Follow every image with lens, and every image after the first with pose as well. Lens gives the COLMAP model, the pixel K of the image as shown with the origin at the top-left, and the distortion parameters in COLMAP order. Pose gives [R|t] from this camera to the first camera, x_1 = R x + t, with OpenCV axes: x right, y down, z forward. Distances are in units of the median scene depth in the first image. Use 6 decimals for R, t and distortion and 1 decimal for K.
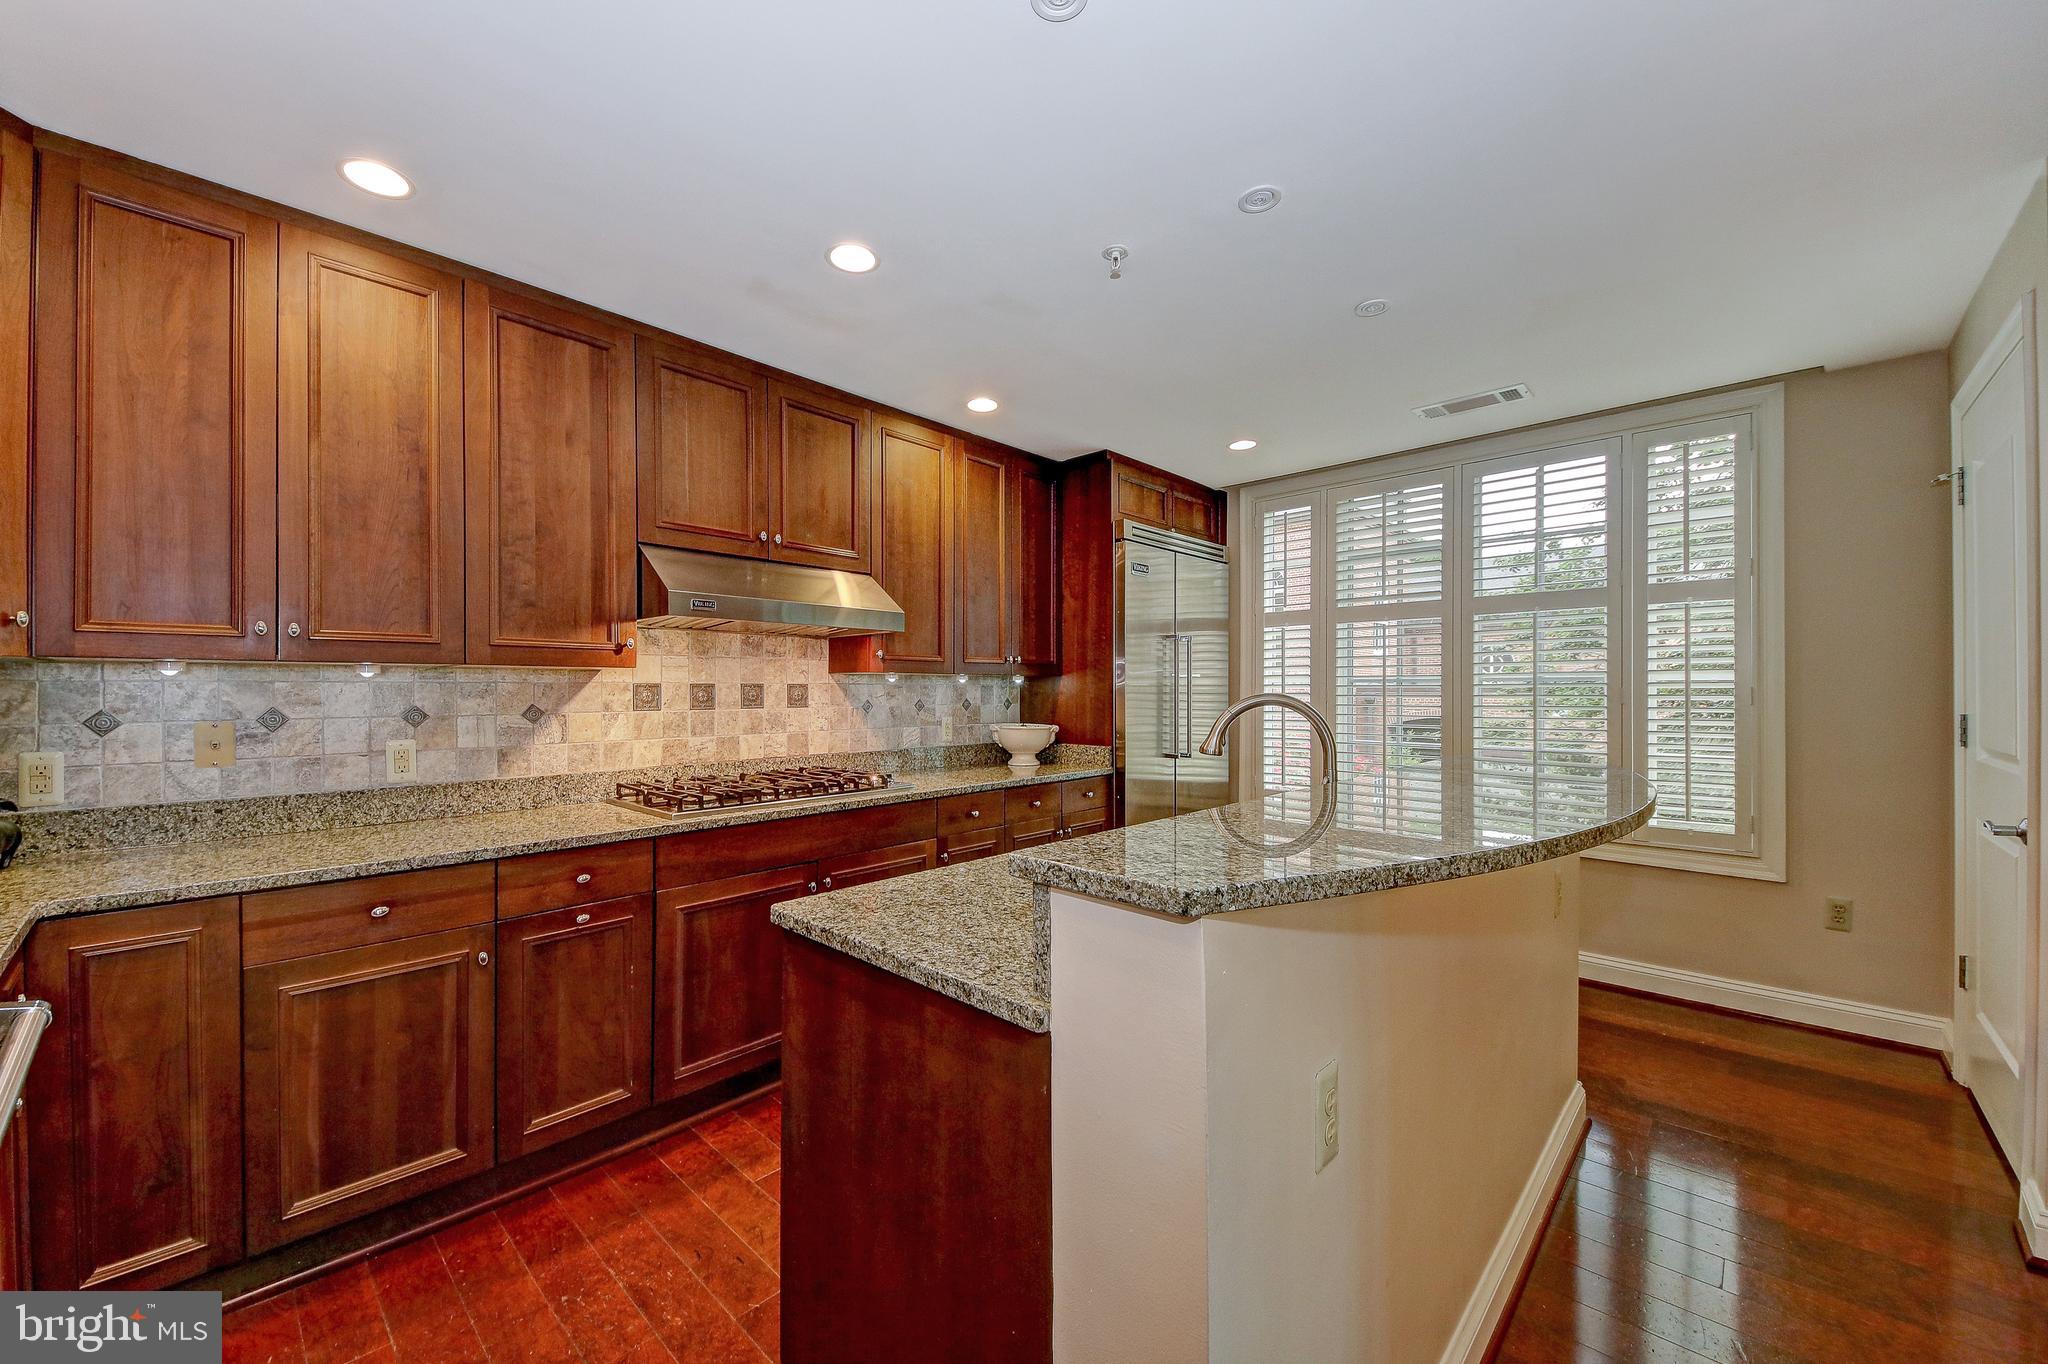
lens RADIAL K [[758.8, 0, 1031.7], [0, 758.8, 680.8], [0, 0, 1]] dist [0.046440, -0.027185]
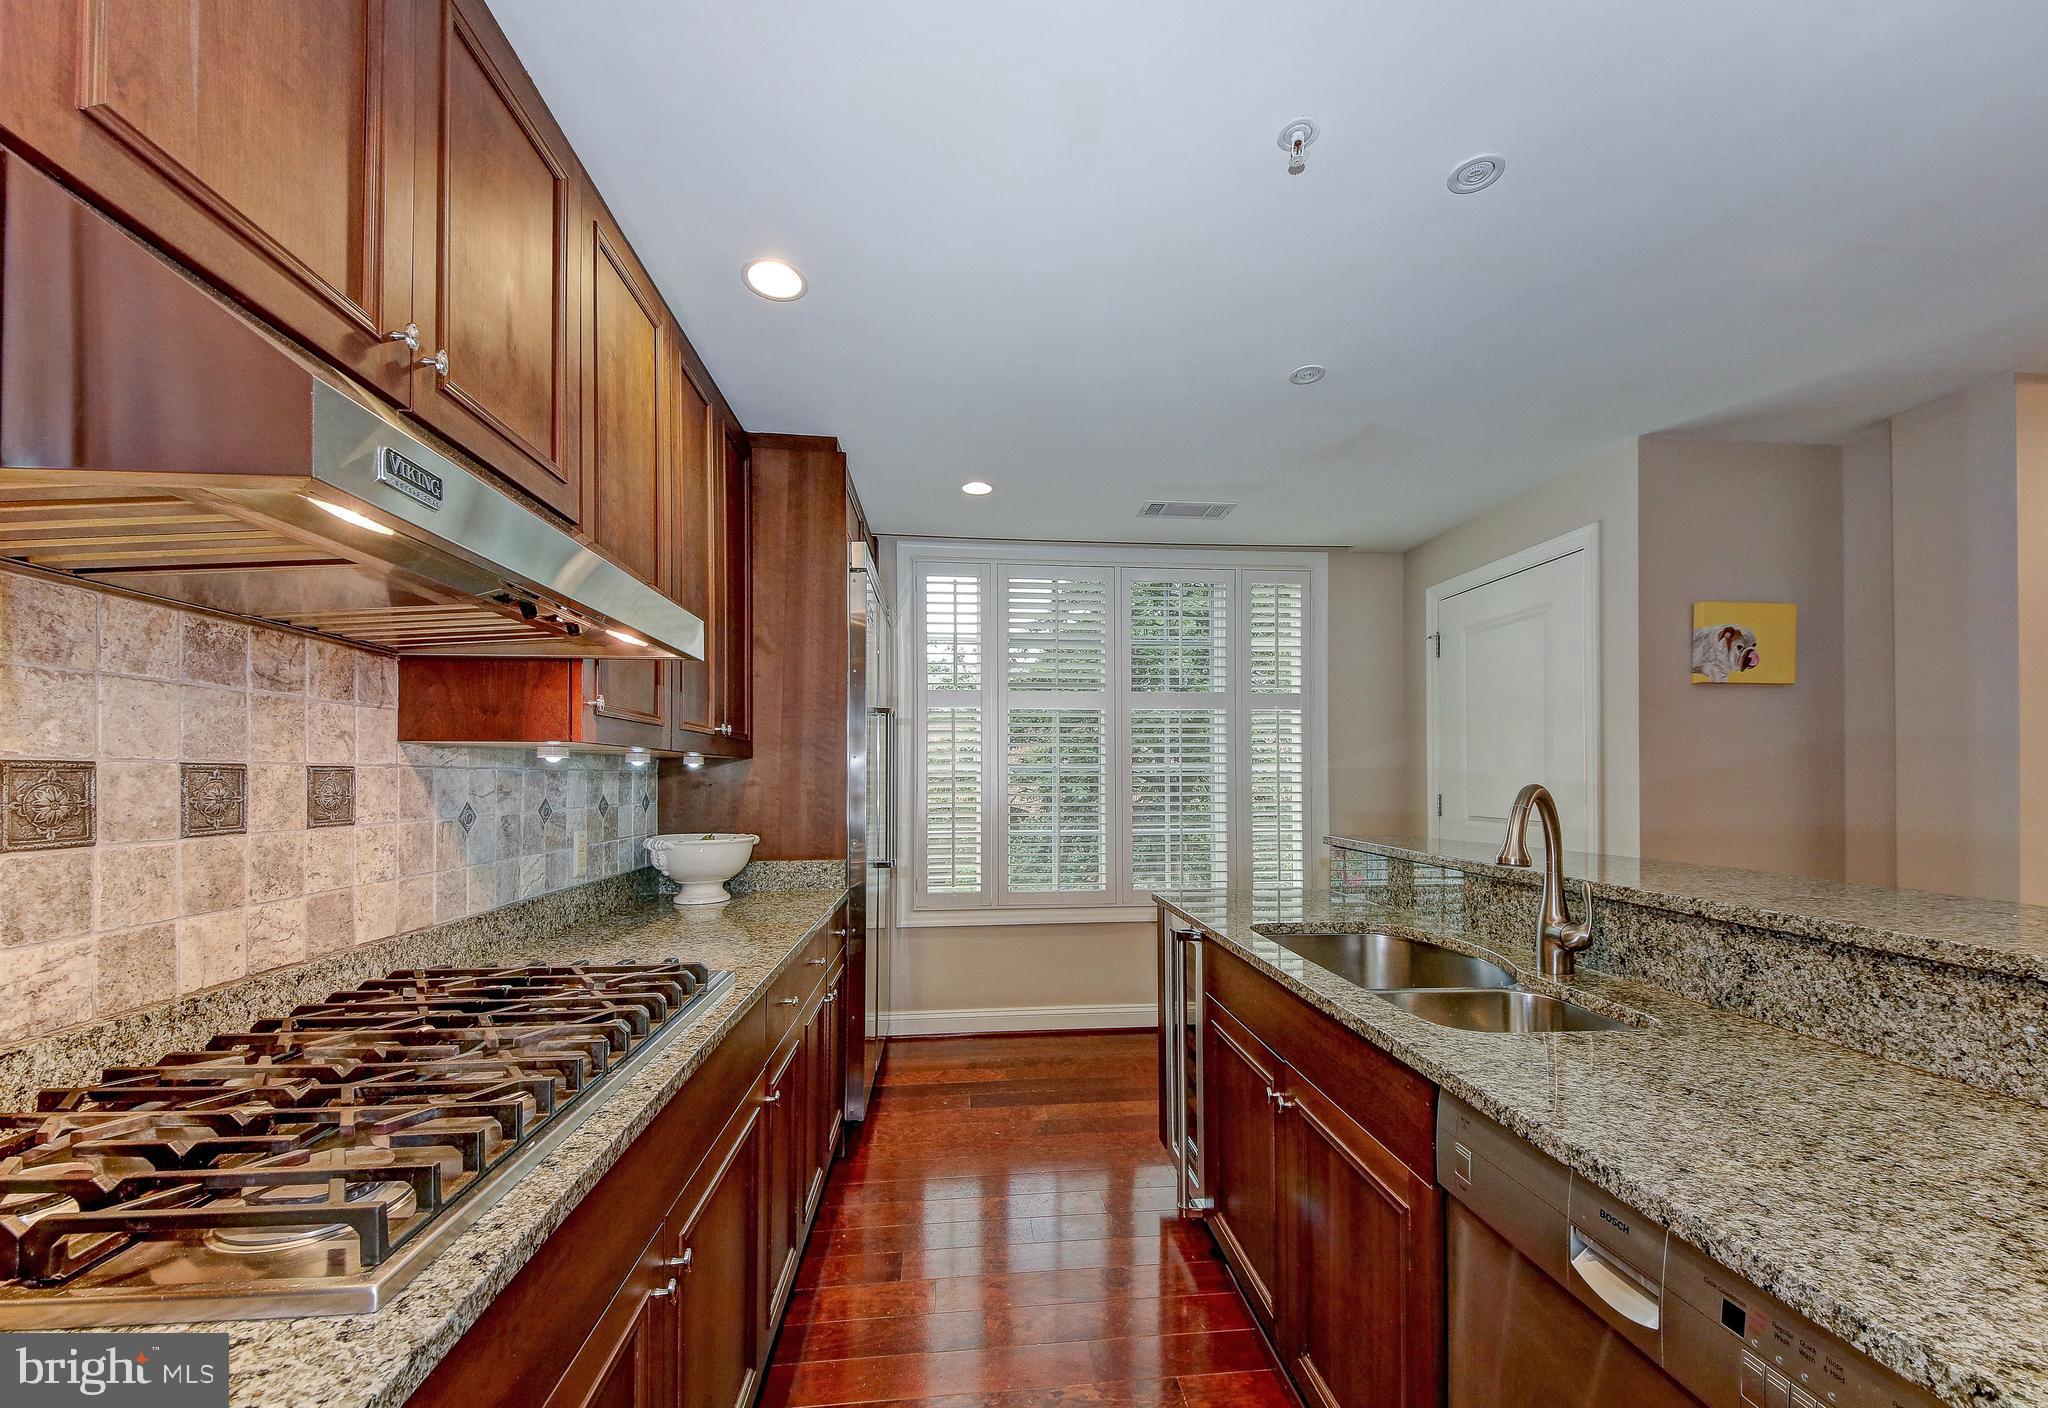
lens RADIAL K [[773.7, 0, 1023.3], [0, 773.7, 771.6], [0, 0, 1]] dist [-0.000186, -0.000160]
pose [[0.655959, 0.008963, 0.754743, -0.376098], [-0.014192, 0.999899, 0.000460, 0.001967], [-0.754663, -0.011013, 0.656020, 0.484561]]
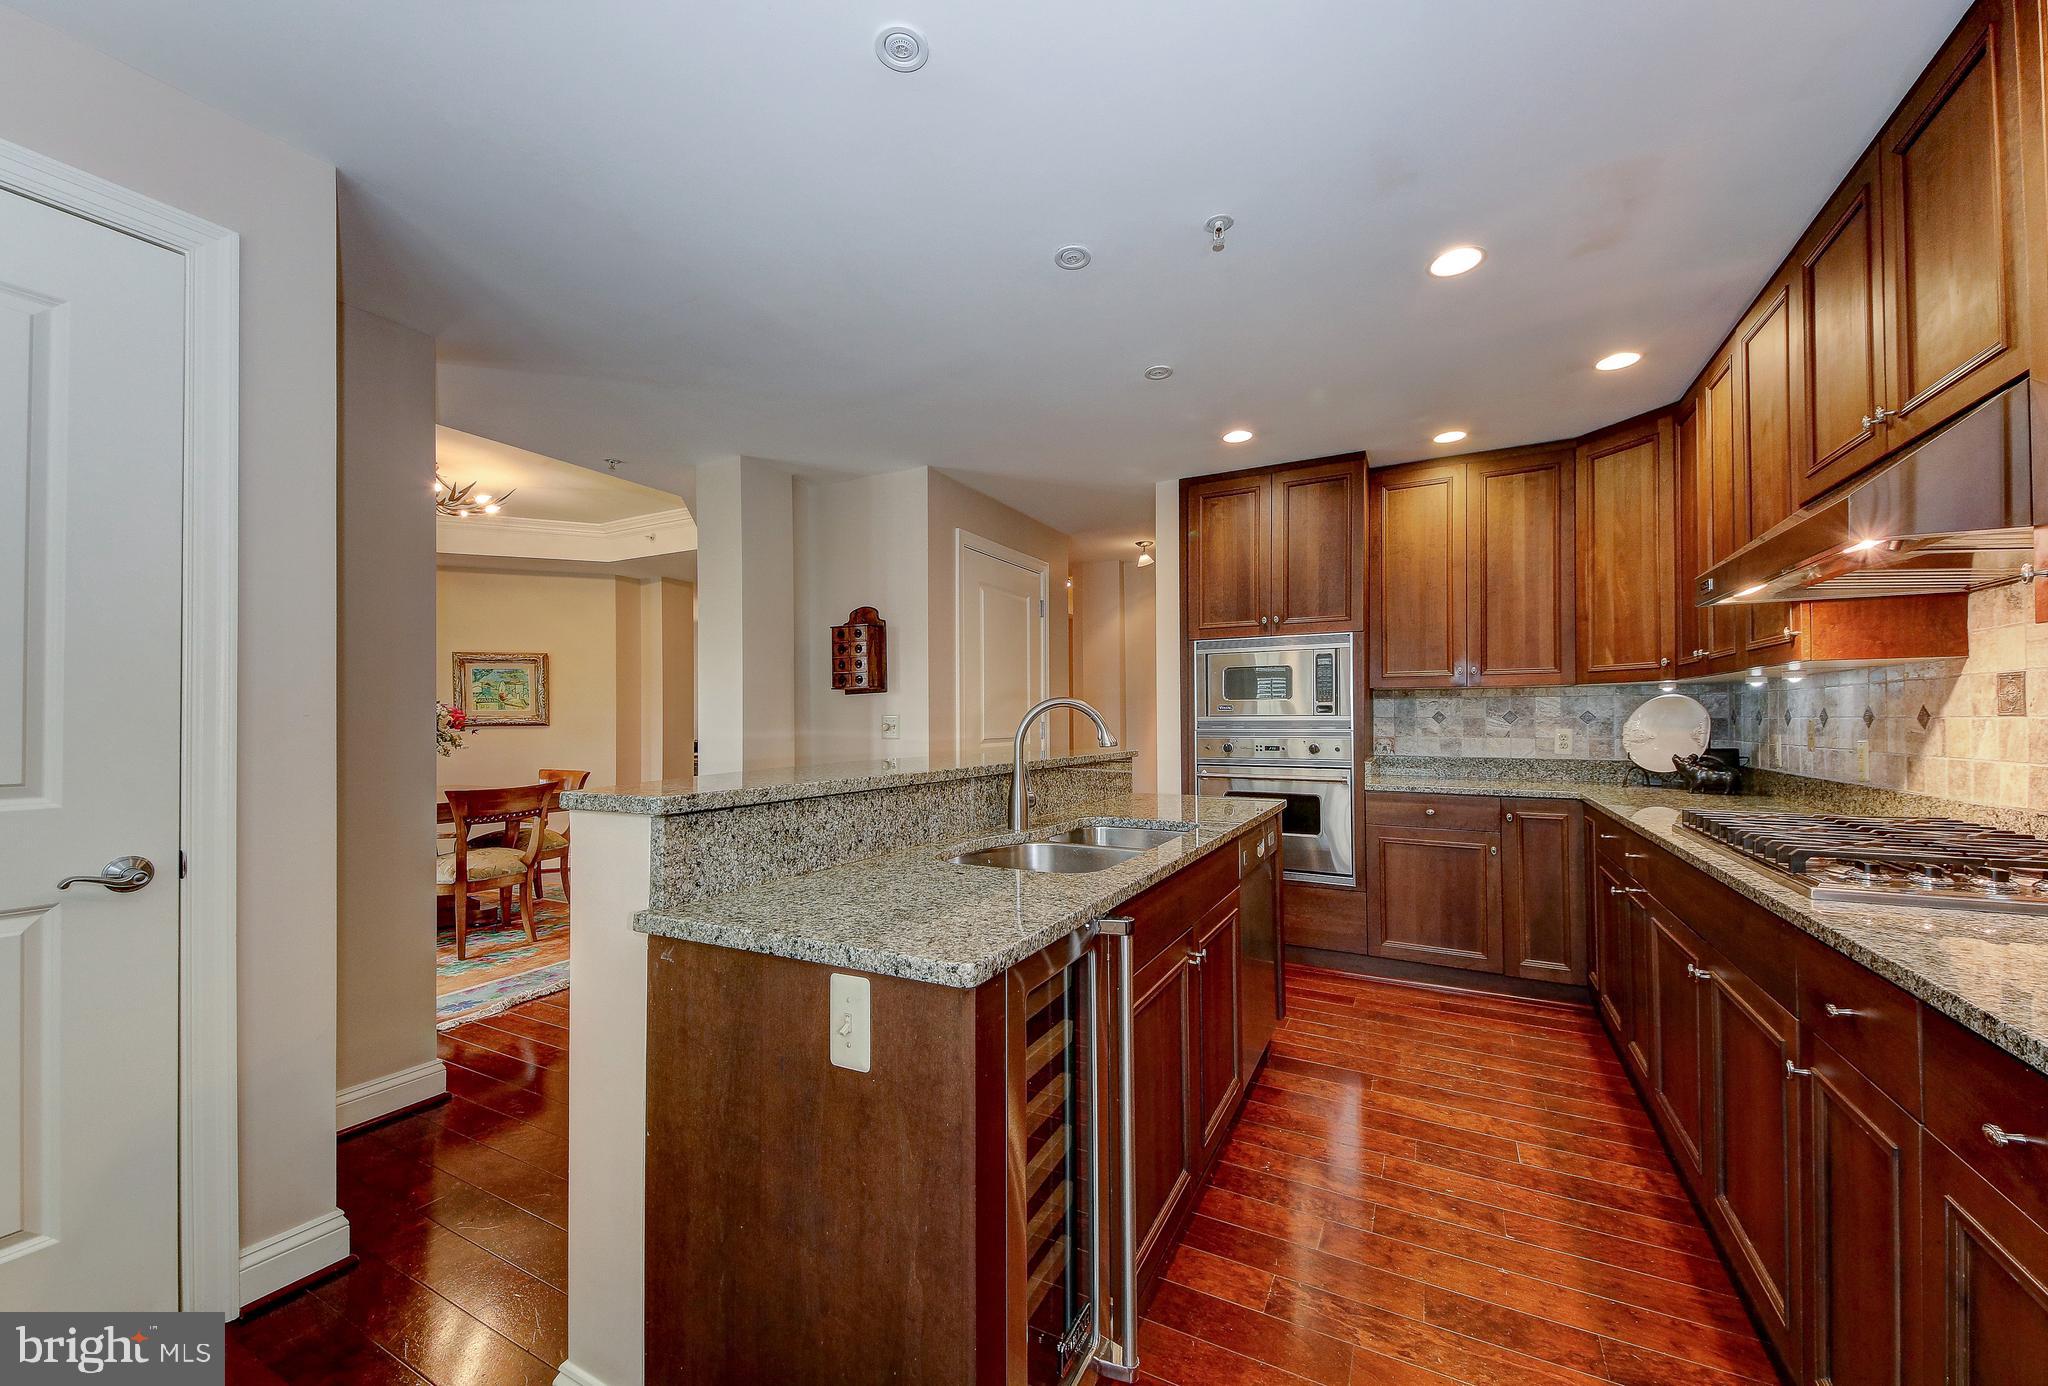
lens RADIAL K [[782.2, 0, 1030.1], [0, 782.2, 686.6], [0, 0, 1]] dist [0.031392, -0.016841]
pose [[-0.962353, -0.001593, -0.271796, 0.391742], [0.012722, 0.998623, -0.050898, 0.032370], [0.271503, -0.052440, -0.961008, 1.227493]]
